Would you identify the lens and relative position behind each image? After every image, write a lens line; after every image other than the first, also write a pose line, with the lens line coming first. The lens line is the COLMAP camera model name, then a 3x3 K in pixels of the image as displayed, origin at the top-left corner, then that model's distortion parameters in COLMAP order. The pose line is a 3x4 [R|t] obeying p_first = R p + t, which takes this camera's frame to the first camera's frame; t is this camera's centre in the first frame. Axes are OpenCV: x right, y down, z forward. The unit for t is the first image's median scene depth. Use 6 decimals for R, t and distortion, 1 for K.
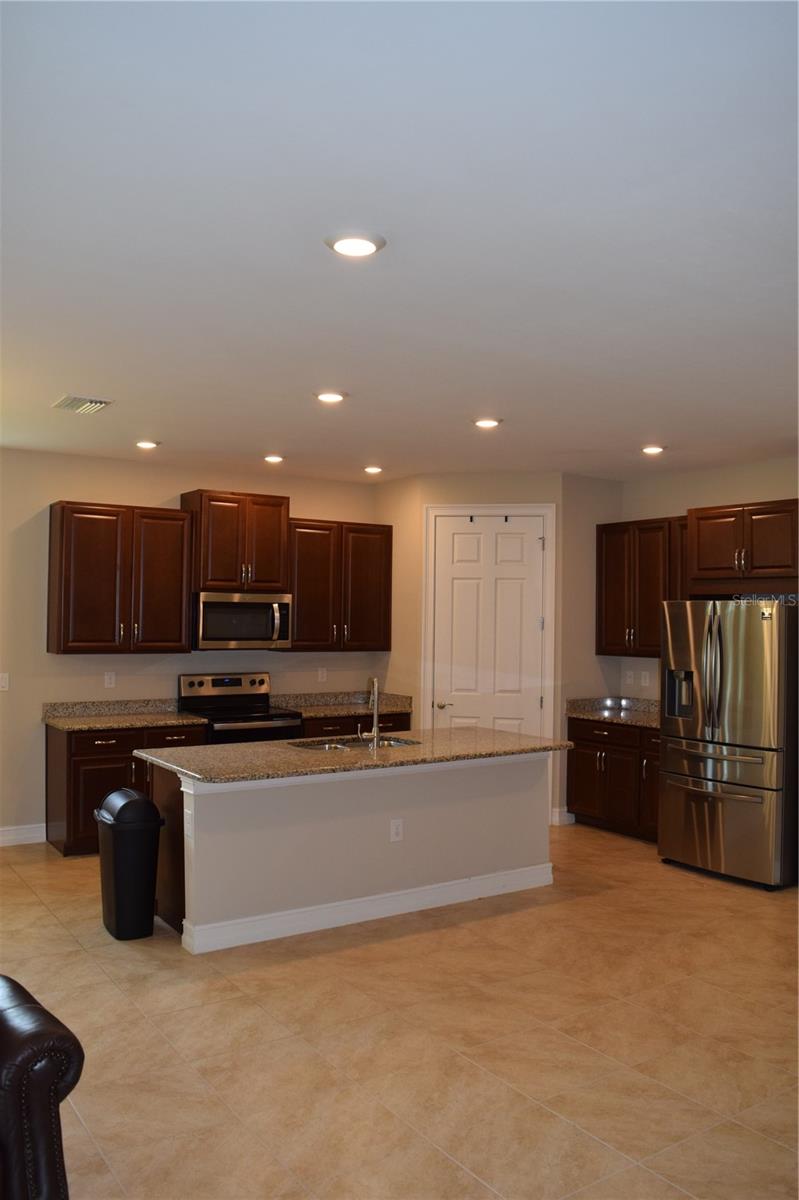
lens RADIAL K [[940.6, 0, 398.6], [0, 940.6, 602.4], [0, 0, 1]] dist [-0.097574, 0.025121]
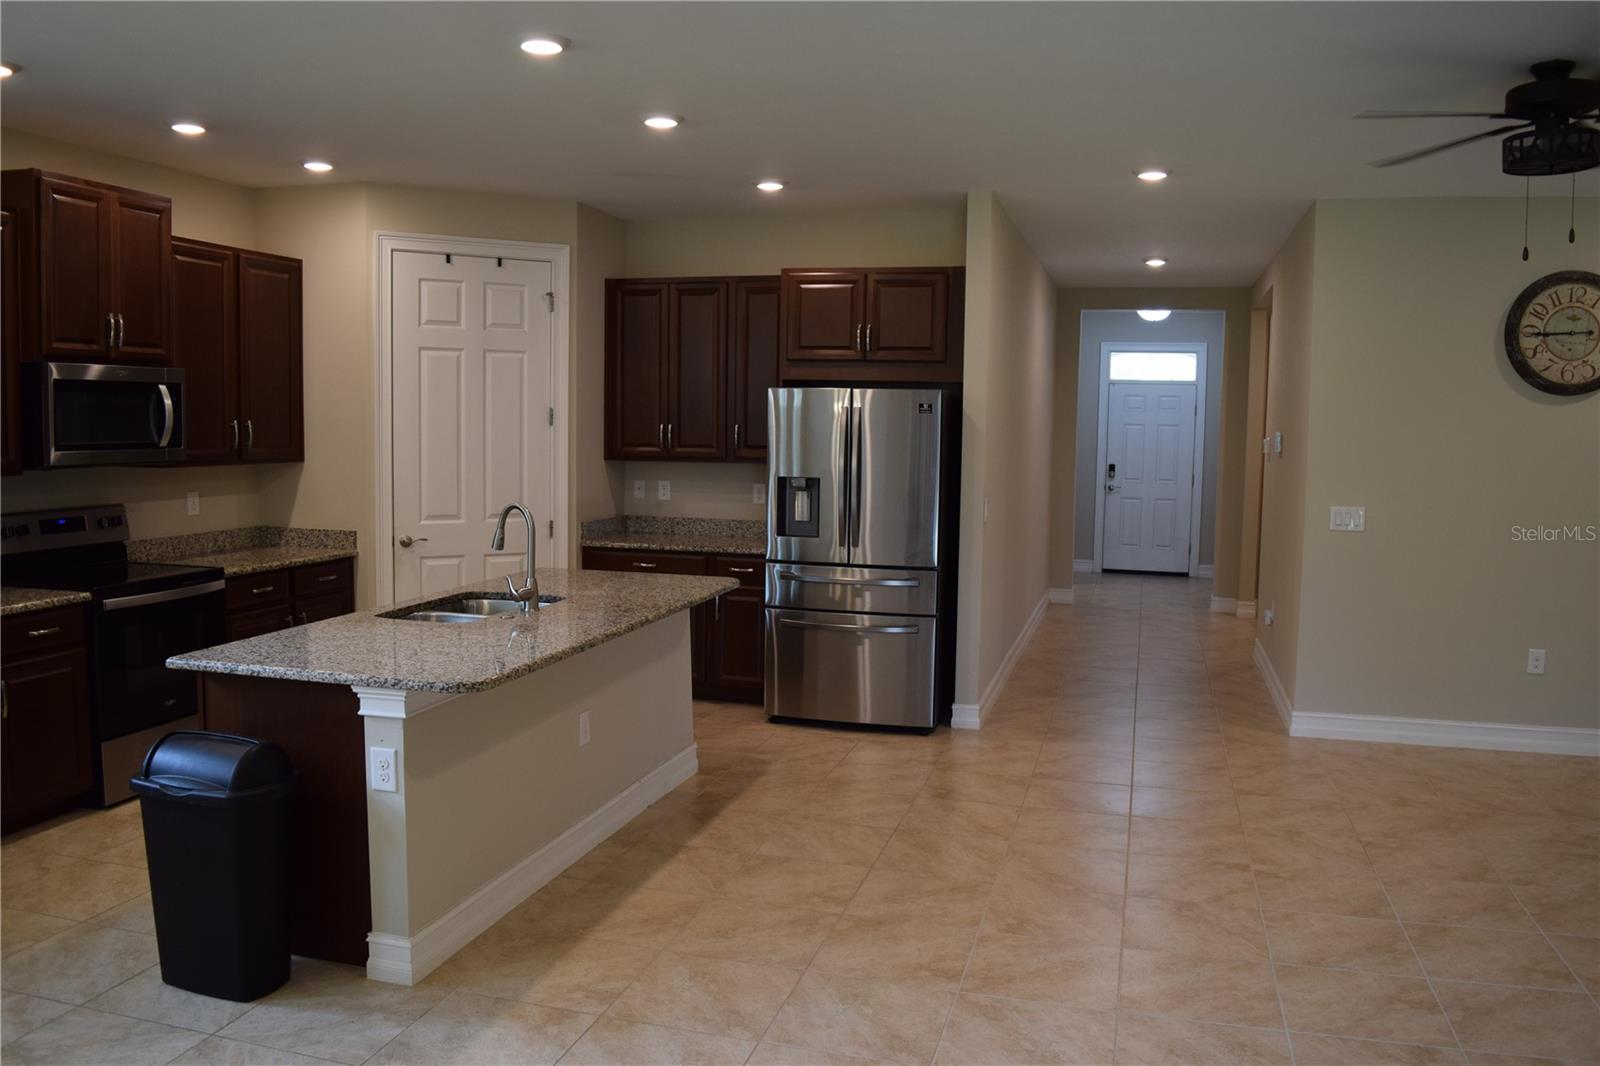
lens RADIAL K [[1254.1, 0, 801.6], [0, 1254.1, 530.9], [0, 0, 1]] dist [-0.097574, 0.025121]
pose [[0.760476, -0.058015, 0.646770, -0.391146], [-0.016093, 0.994011, 0.108085, 0.004353], [-0.649167, -0.092605, 0.754988, 0.208243]]
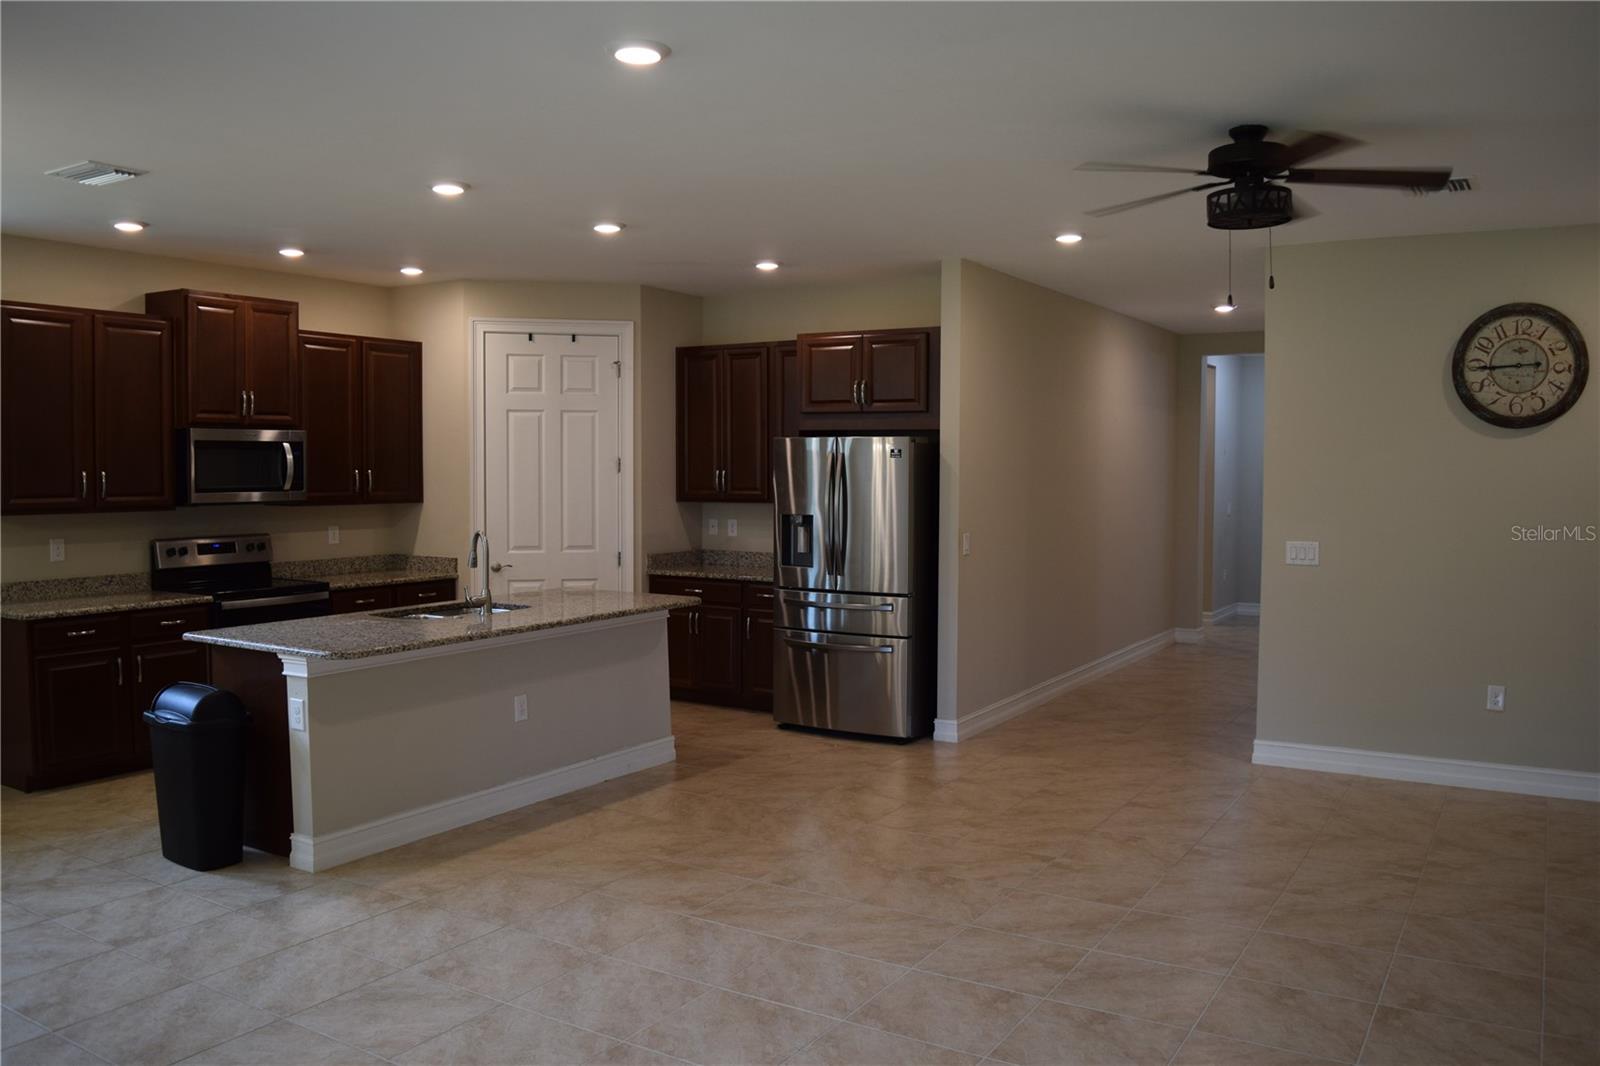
lens RADIAL K [[1254.1, 0, 801.7], [0, 1254.1, 530.1], [0, 0, 1]] dist [-0.097574, 0.025121]
pose [[0.910323, -0.030399, 0.412781, -0.201039], [0.001648, 0.997557, 0.069831, 0.003536], [-0.413896, -0.062888, 0.908149, -0.106540]]
